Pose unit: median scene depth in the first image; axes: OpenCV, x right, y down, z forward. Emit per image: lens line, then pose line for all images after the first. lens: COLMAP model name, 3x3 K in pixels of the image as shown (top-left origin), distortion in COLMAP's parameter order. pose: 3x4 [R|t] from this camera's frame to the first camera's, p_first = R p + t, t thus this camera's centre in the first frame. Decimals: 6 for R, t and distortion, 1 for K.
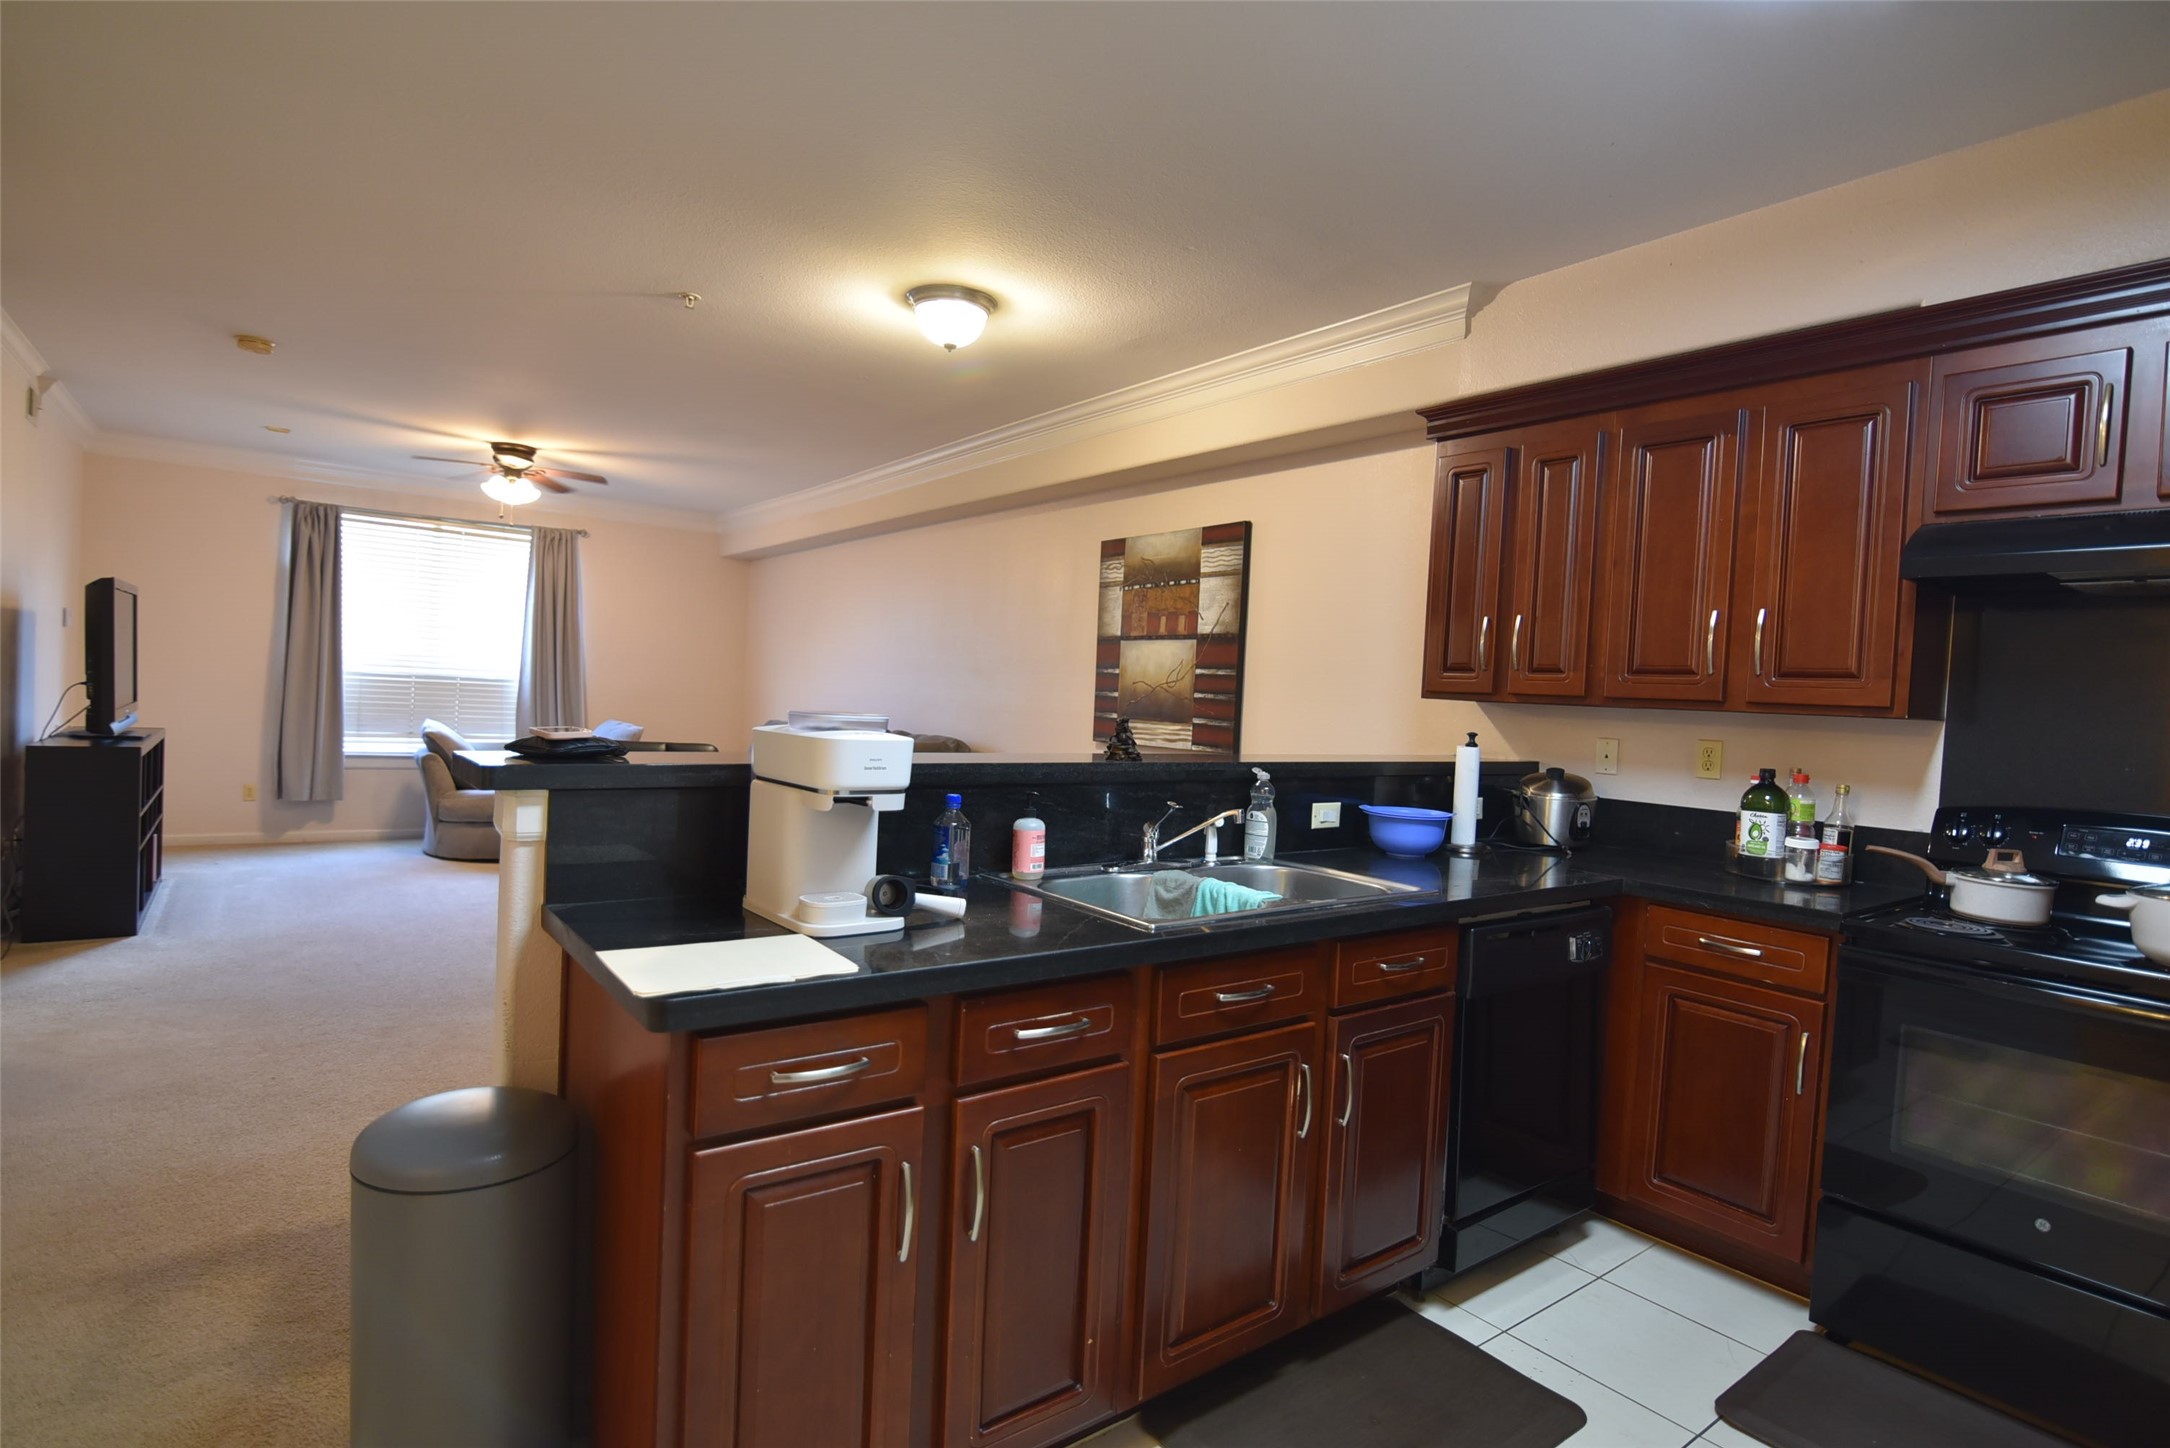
lens RADIAL K [[1096.2, 0, 1085.0], [0, 1096.2, 724.0], [0, 0, 1]] dist [-0.013241, 0.000263]
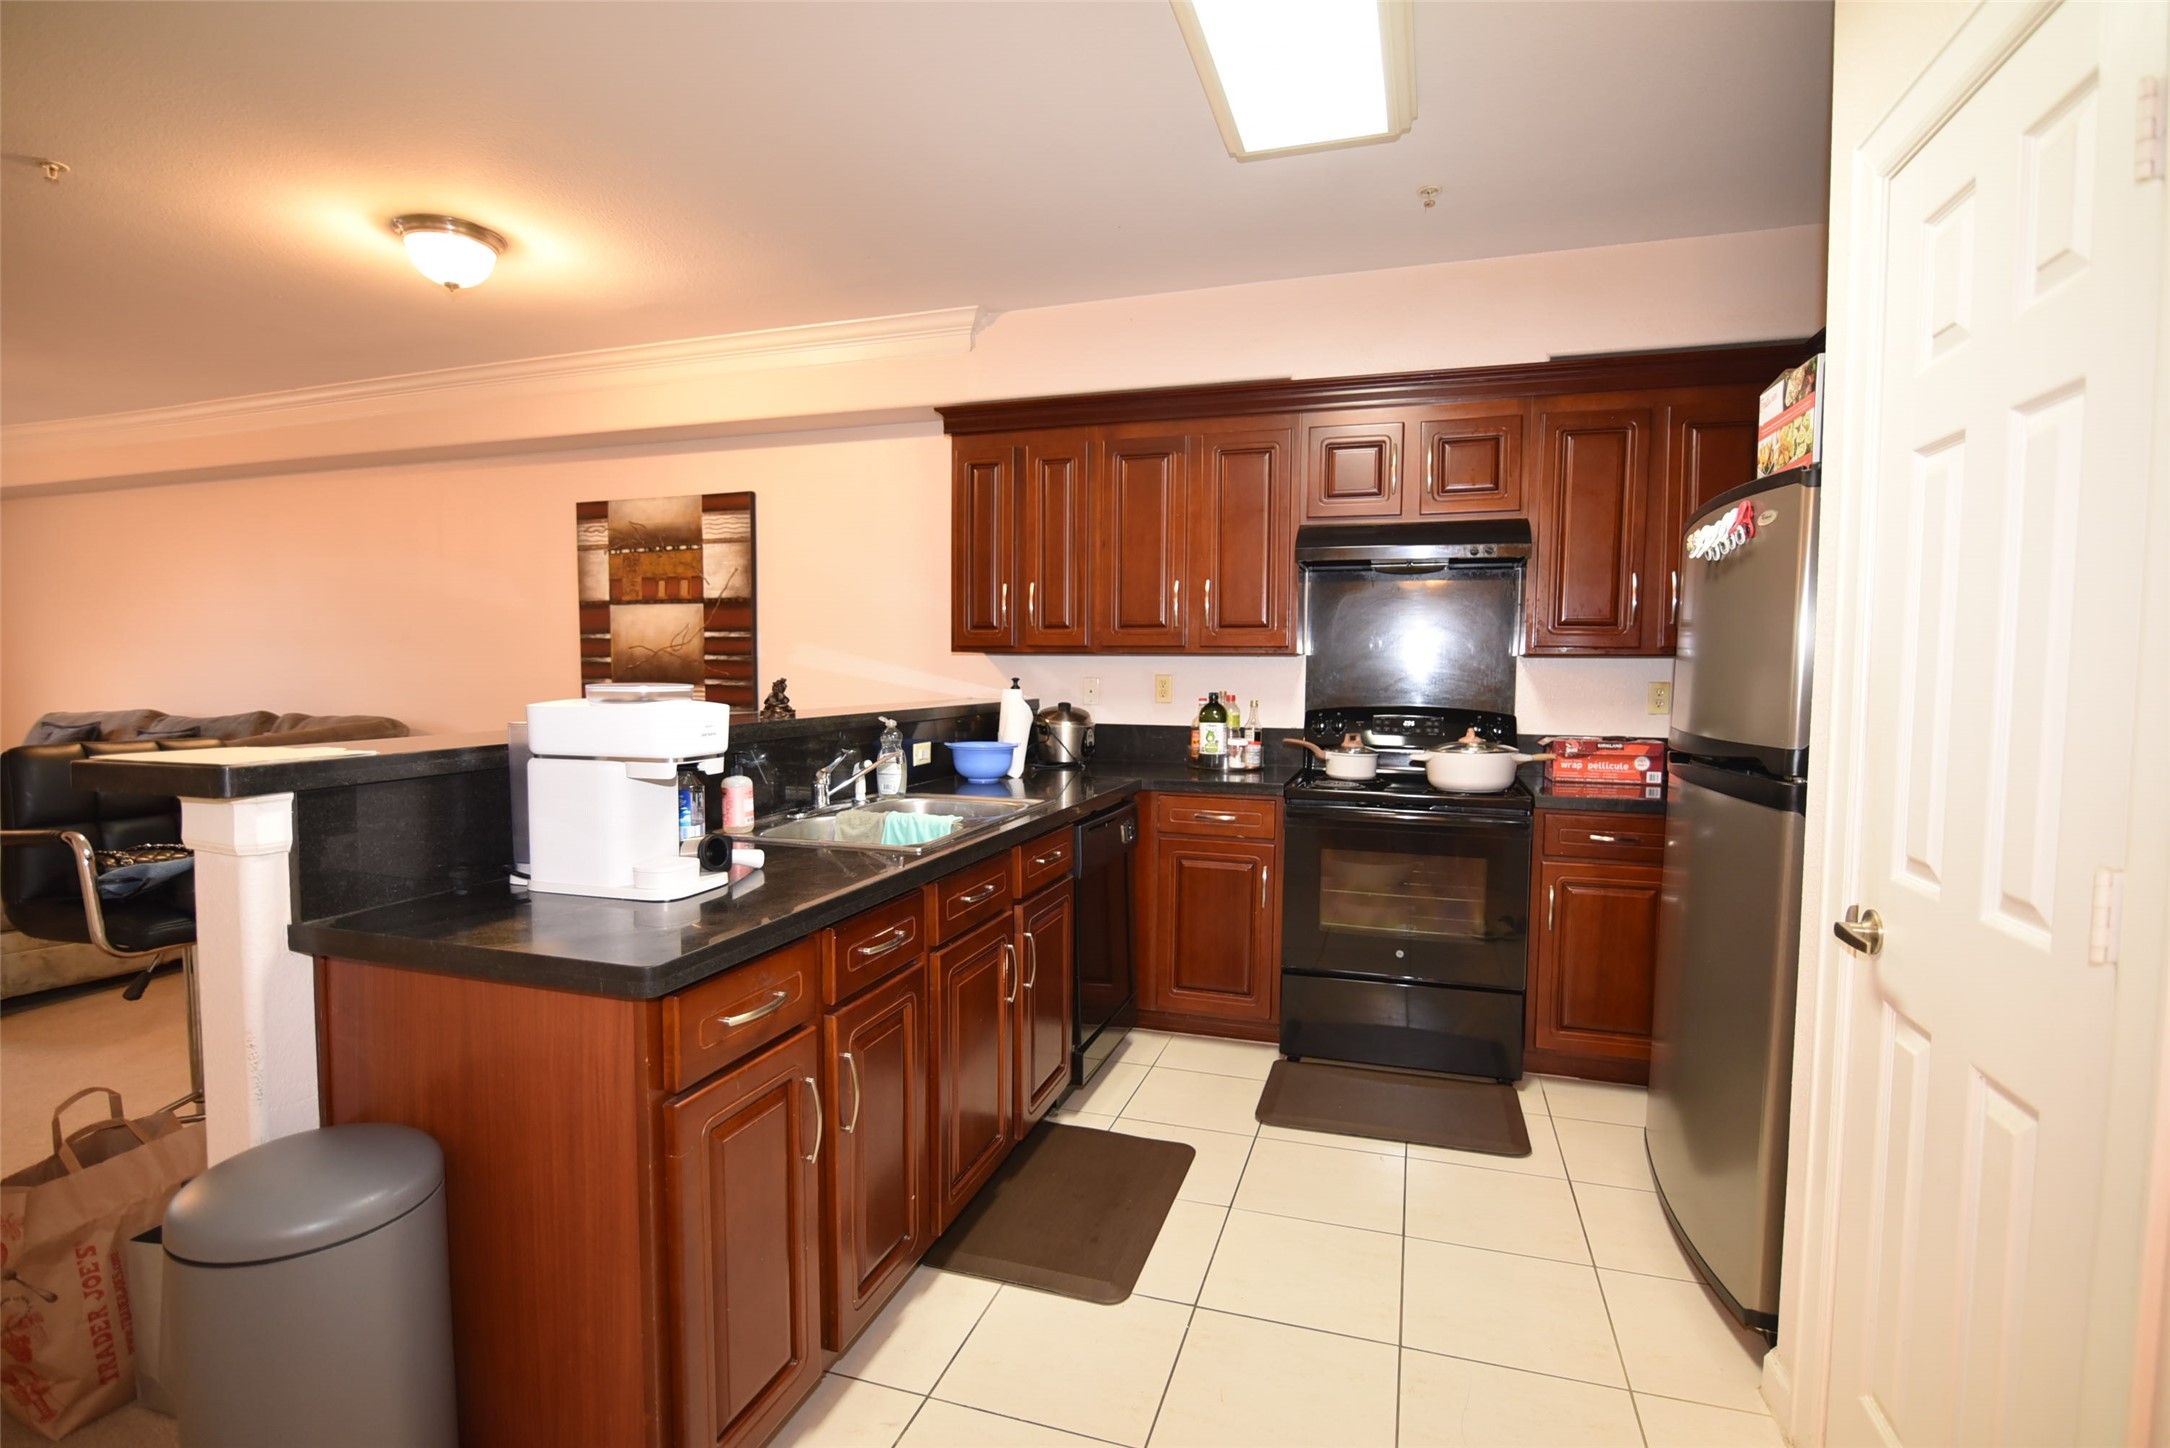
lens RADIAL K [[1027.8, 0, 1088.9], [0, 1027.8, 726.9], [0, 0, 1]] dist [-0.015322, -0.000450]
pose [[0.820137, -0.076146, 0.567078, -0.161965], [0.049038, 0.996813, 0.062928, -0.003994], [-0.570062, -0.023801, 0.821257, -0.008486]]
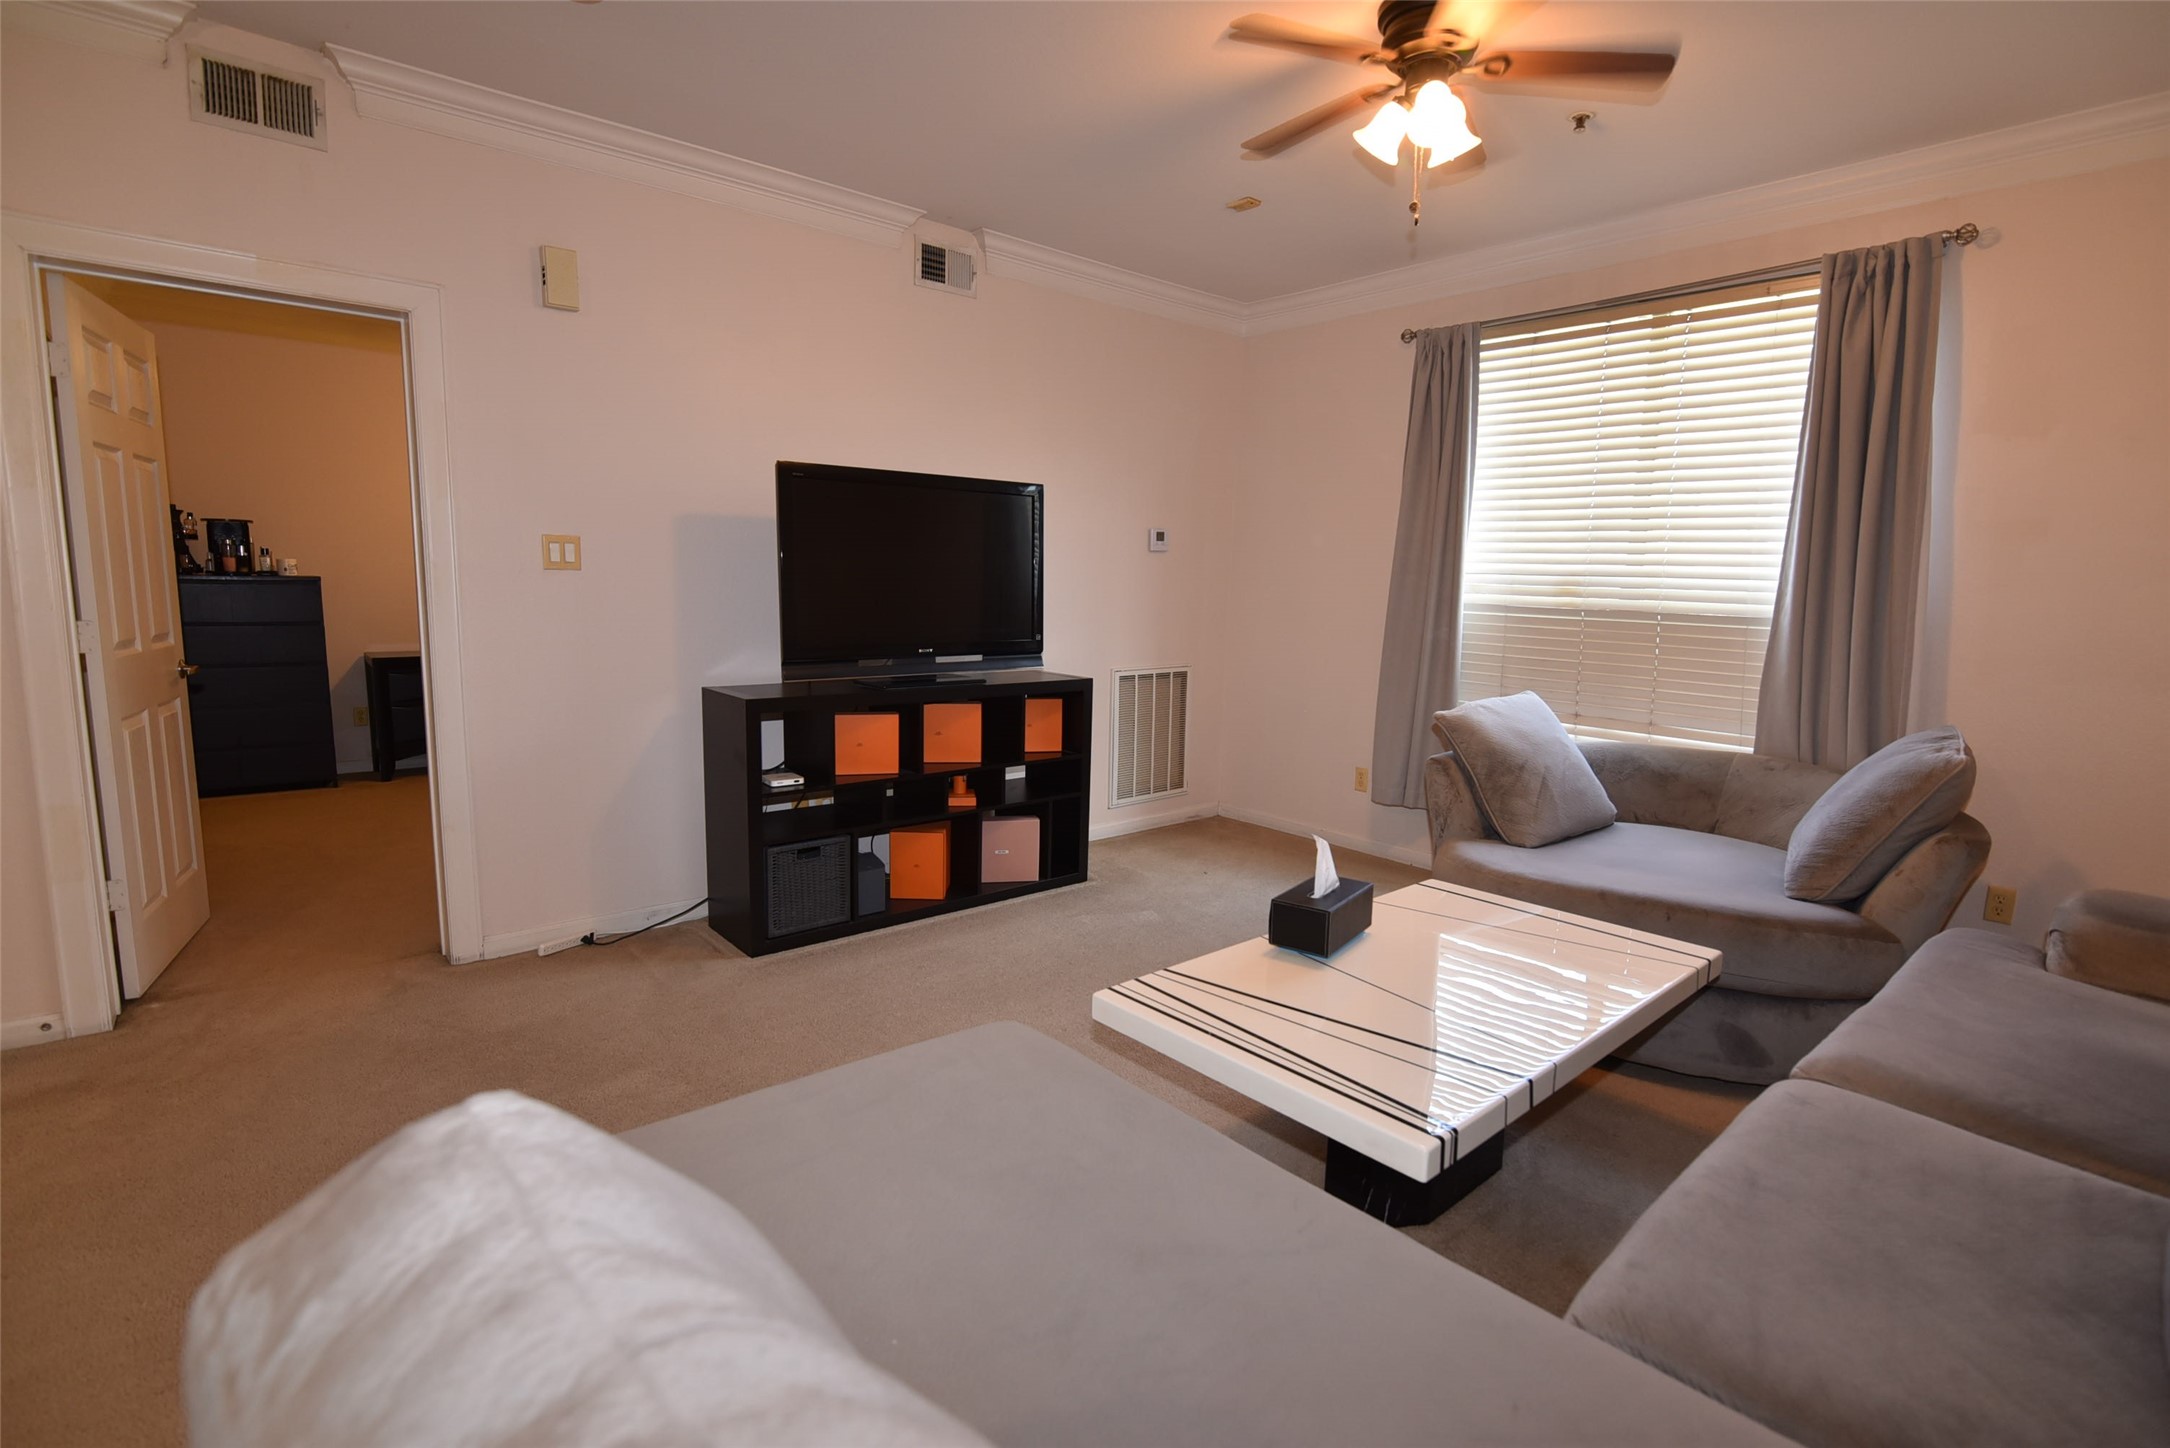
lens RADIAL K [[1027.8, 0, 1088.9], [0, 1027.8, 726.9], [0, 0, 1]] dist [-0.015322, -0.000450]
pose [[0.091567, 0.101890, -0.990573, -0.208347], [-0.045686, 0.994134, 0.098033, -0.042790], [0.994750, 0.036279, 0.095685, 1.208457]]
